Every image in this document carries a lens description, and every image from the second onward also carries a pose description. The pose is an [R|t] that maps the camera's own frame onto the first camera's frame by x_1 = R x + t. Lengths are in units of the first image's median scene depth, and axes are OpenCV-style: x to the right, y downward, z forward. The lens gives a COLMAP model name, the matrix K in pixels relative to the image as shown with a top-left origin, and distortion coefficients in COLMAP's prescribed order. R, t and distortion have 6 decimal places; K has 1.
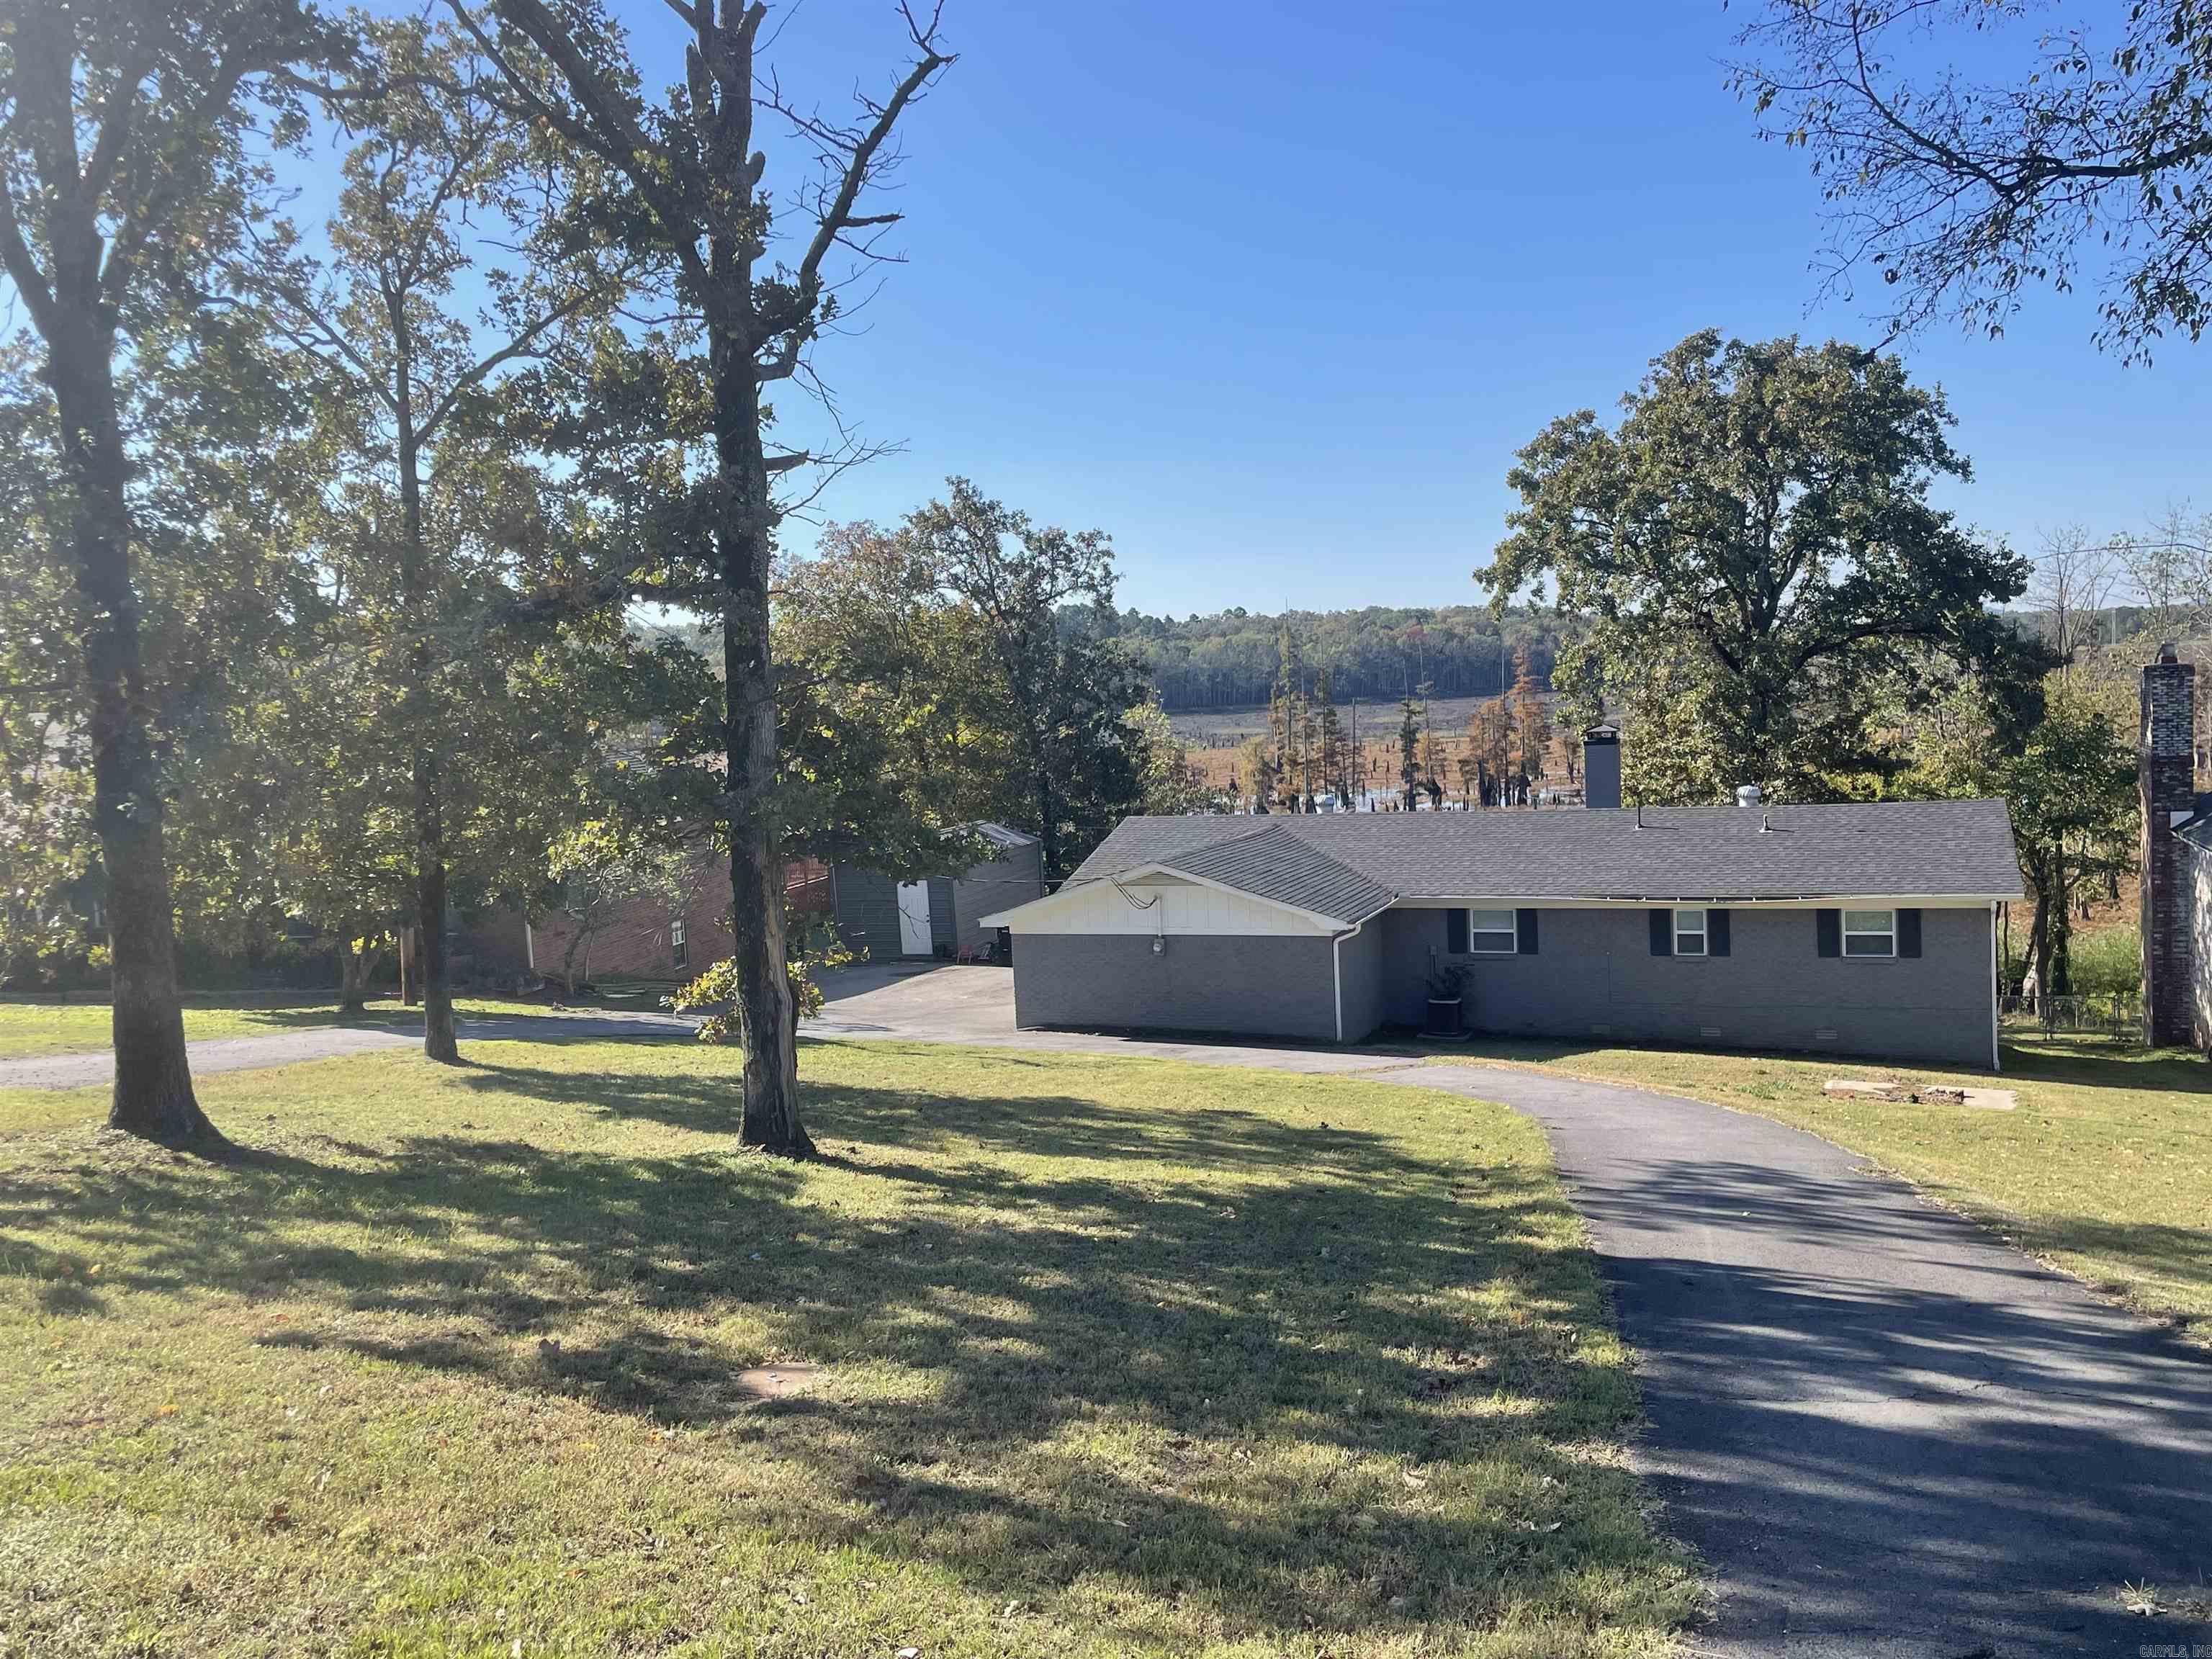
lens RADIAL K [[1854.8, 0, 1091.4], [0, 1854.8, 843.2], [0, 0, 1]] dist [0.038191, -0.073362]
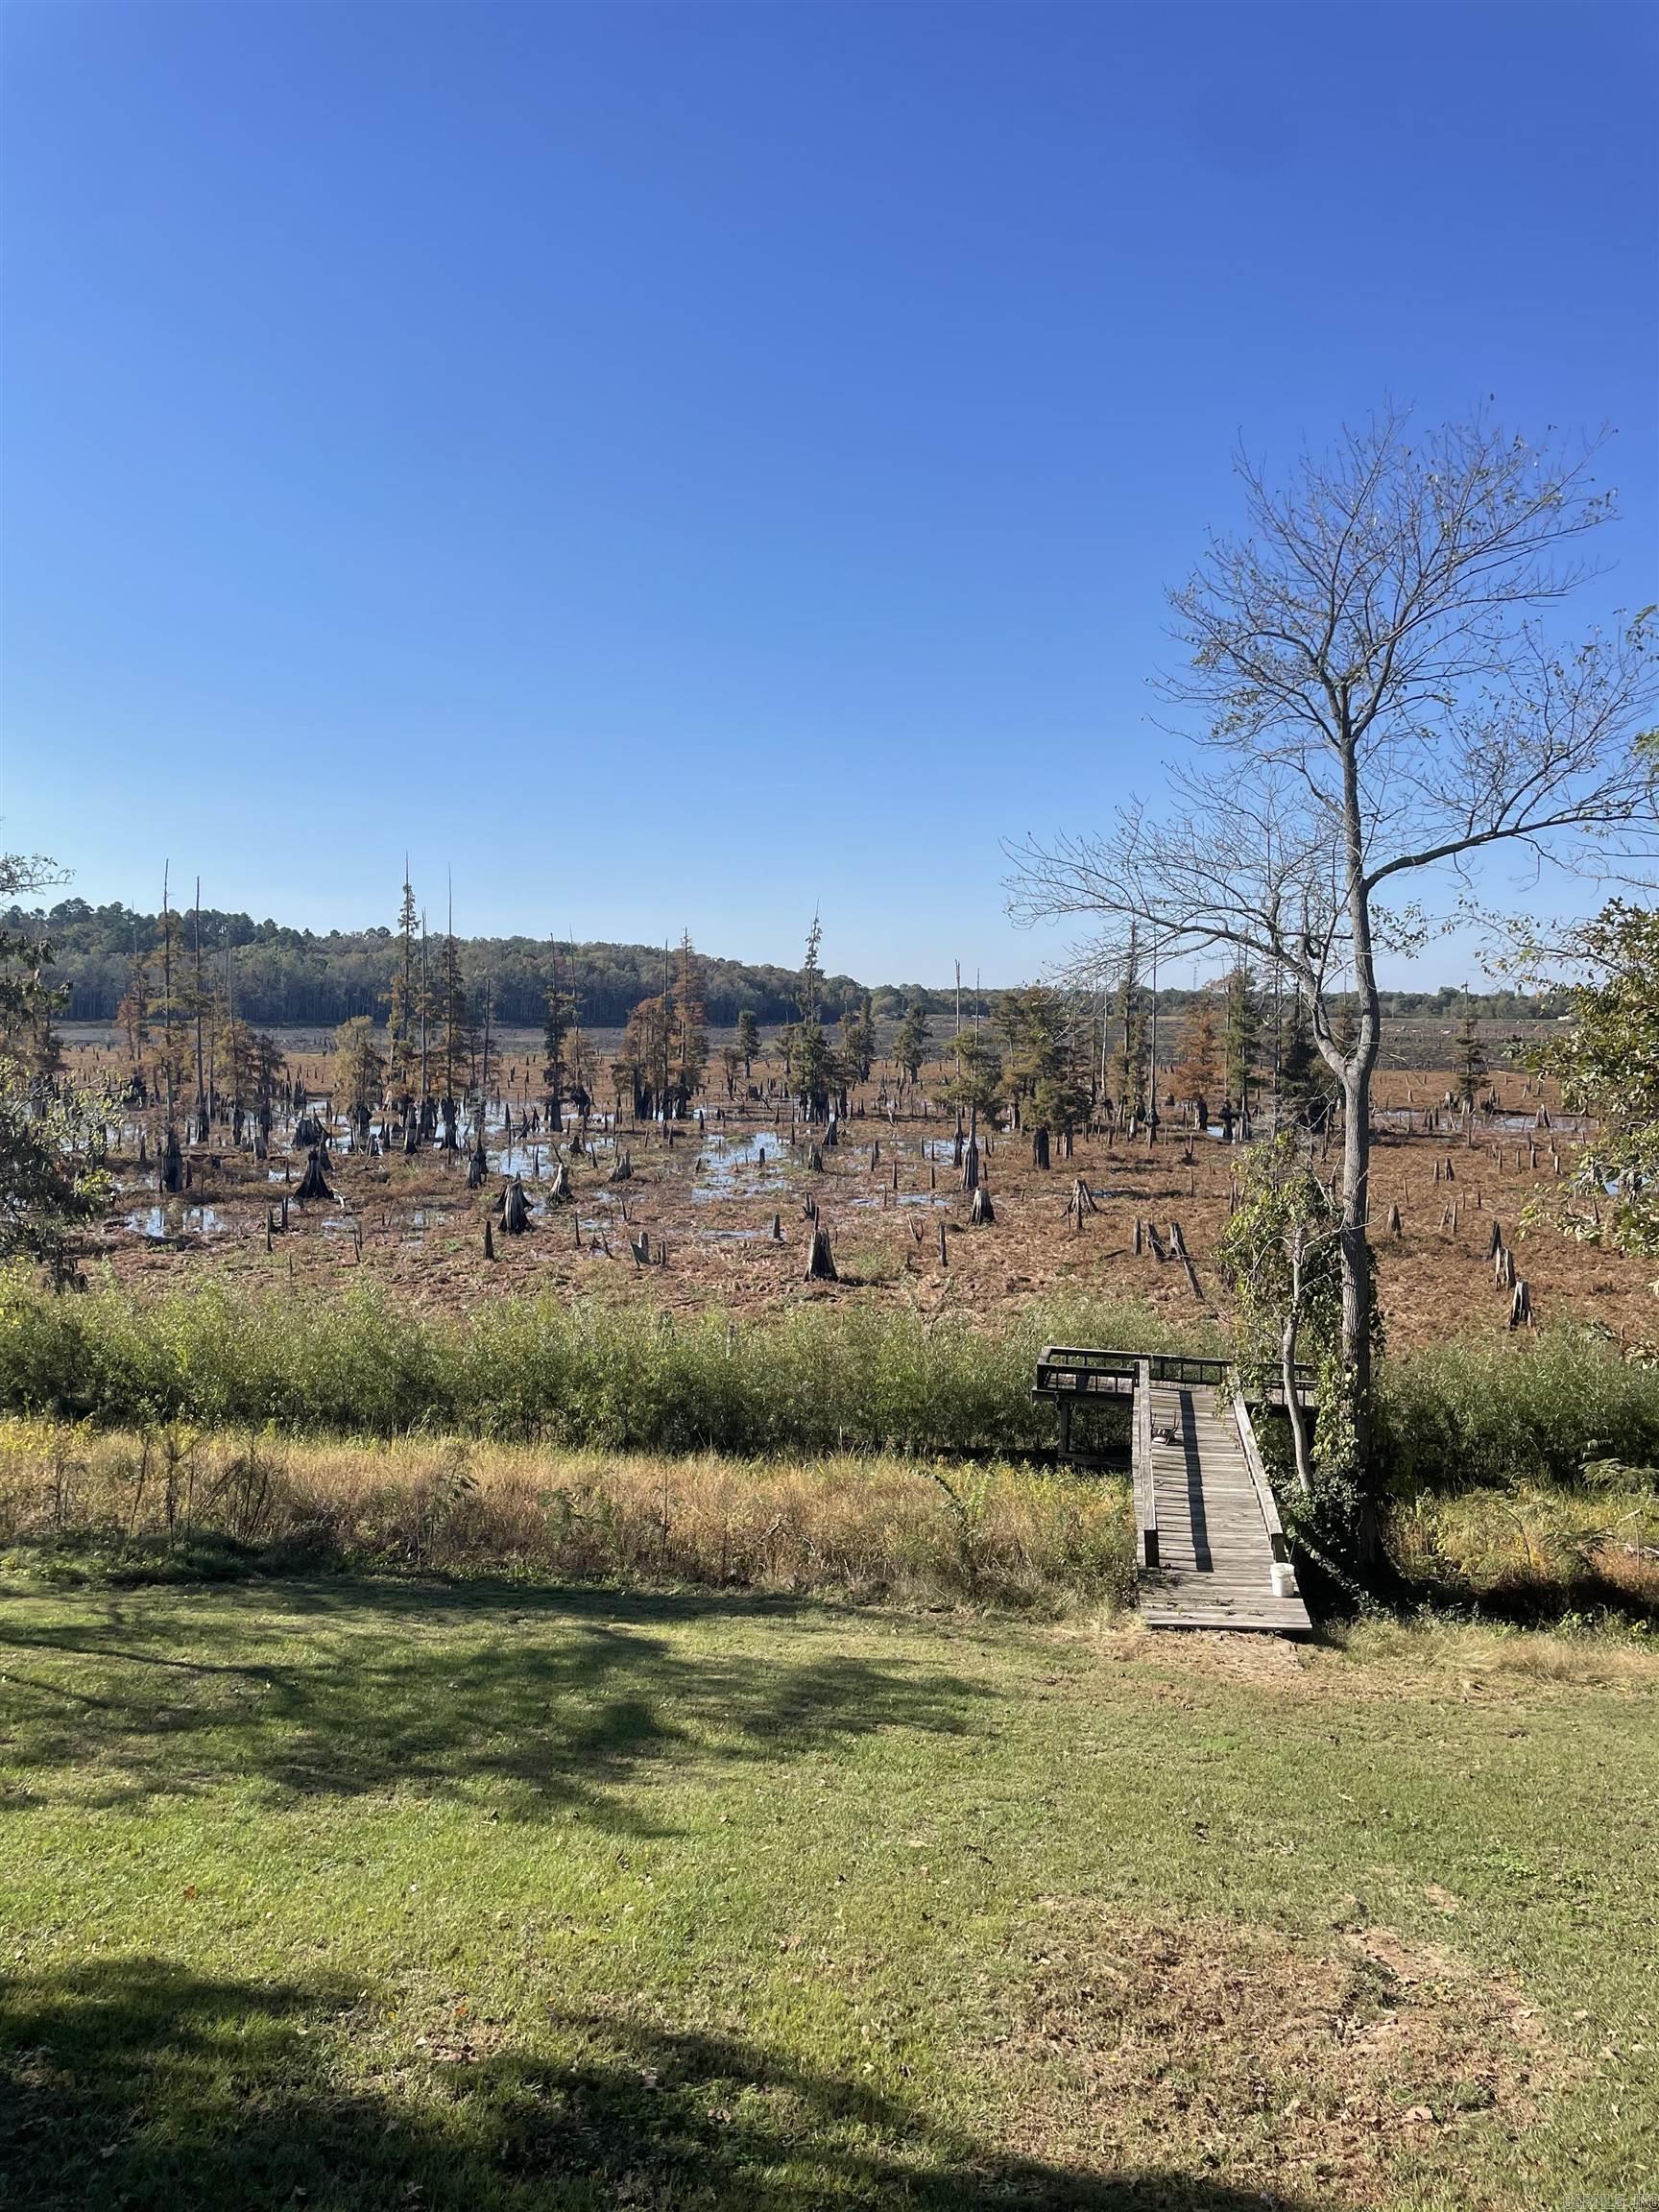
lens RADIAL K [[1704.0, 0, 826.8], [0, 1704.0, 1096.3], [0, 0, 1]] dist [0.035296, -0.004221]
pose [[0.944404, 0.041396, 0.326171, 0.176051], [-0.027435, 0.998504, -0.047291, 0.017151], [-0.327640, 0.035713, 0.944127, 1.098536]]
